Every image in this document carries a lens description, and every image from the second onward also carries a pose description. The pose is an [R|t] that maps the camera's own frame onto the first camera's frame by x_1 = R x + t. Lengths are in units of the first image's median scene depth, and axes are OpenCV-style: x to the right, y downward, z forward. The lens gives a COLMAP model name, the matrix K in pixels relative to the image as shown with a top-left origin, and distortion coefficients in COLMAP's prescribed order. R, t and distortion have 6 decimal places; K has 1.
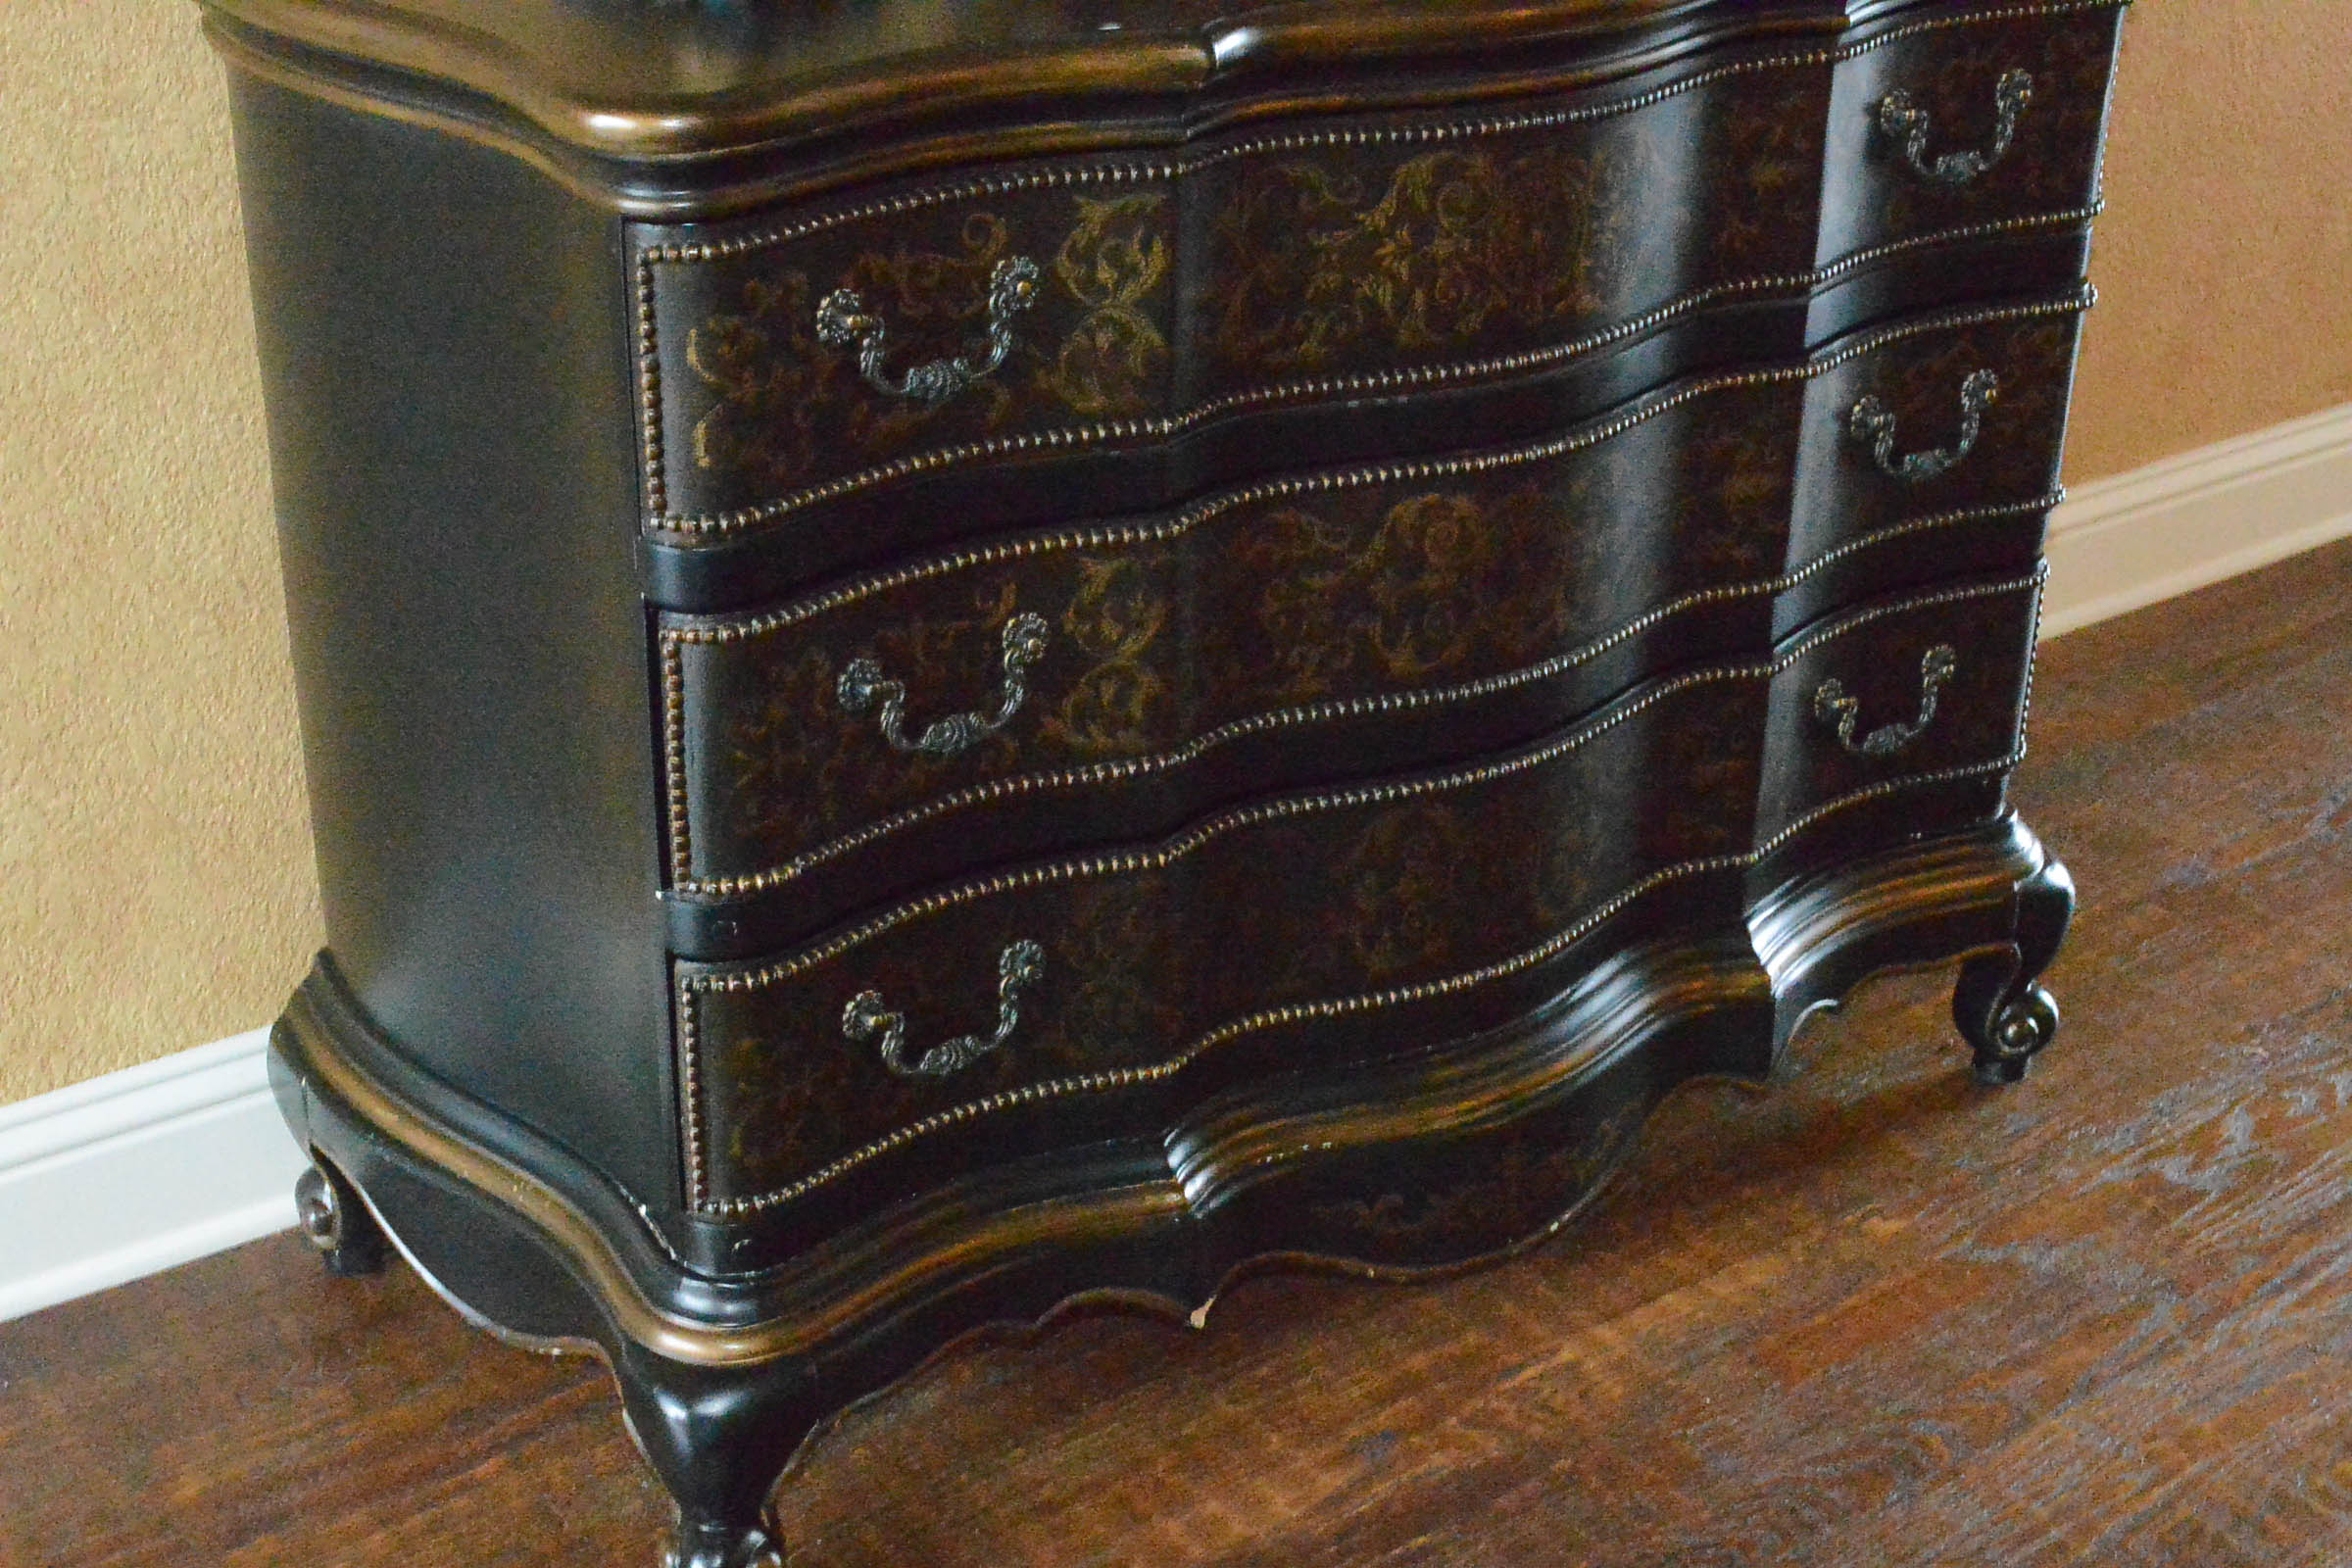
lens RADIAL K [[3260.0, 0, 1176.0], [0, 3260.0, 784.0], [0, 0, 1]] dist [-0.011484, -0.064591]
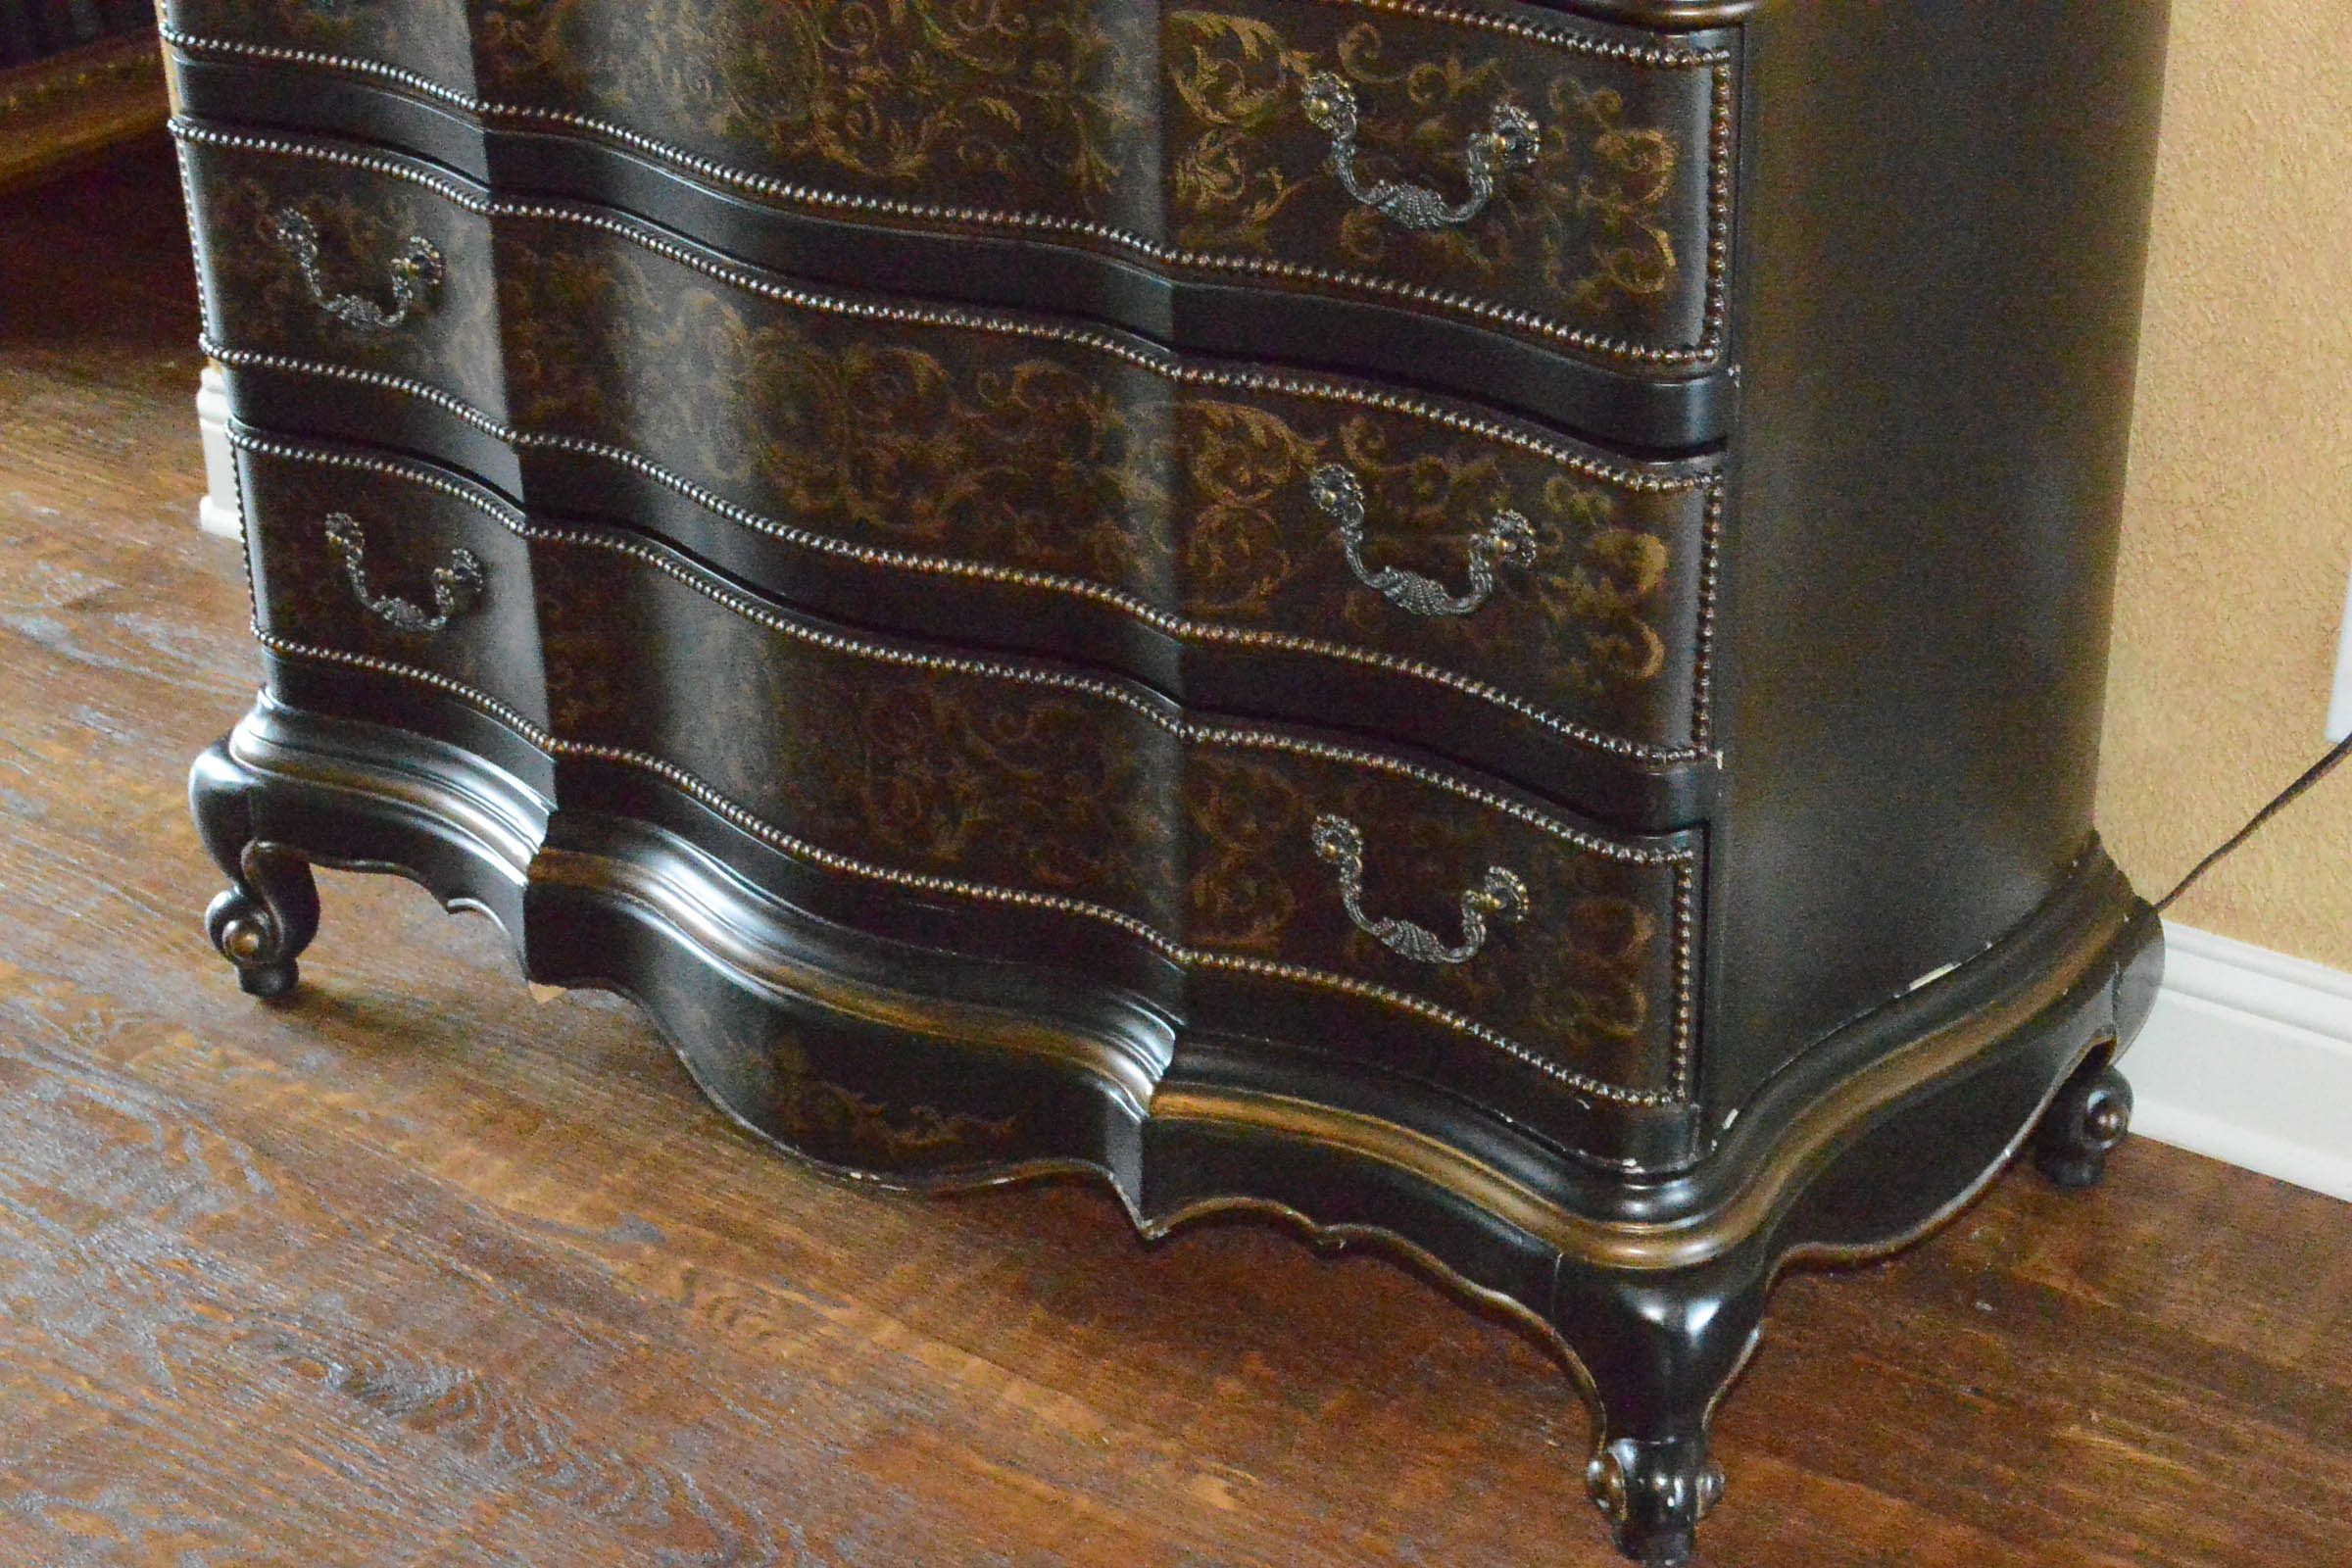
lens RADIAL K [[3991.4, 0, 1176.0], [0, 3991.4, 784.0], [0, 0, 1]] dist [-0.311394, 0.006005]
pose [[0.302862, 0.417860, -0.856544, 1.110389], [-0.380253, 0.877099, 0.293436, -0.335636], [0.873889, 0.236833, 0.424533, 0.634316]]
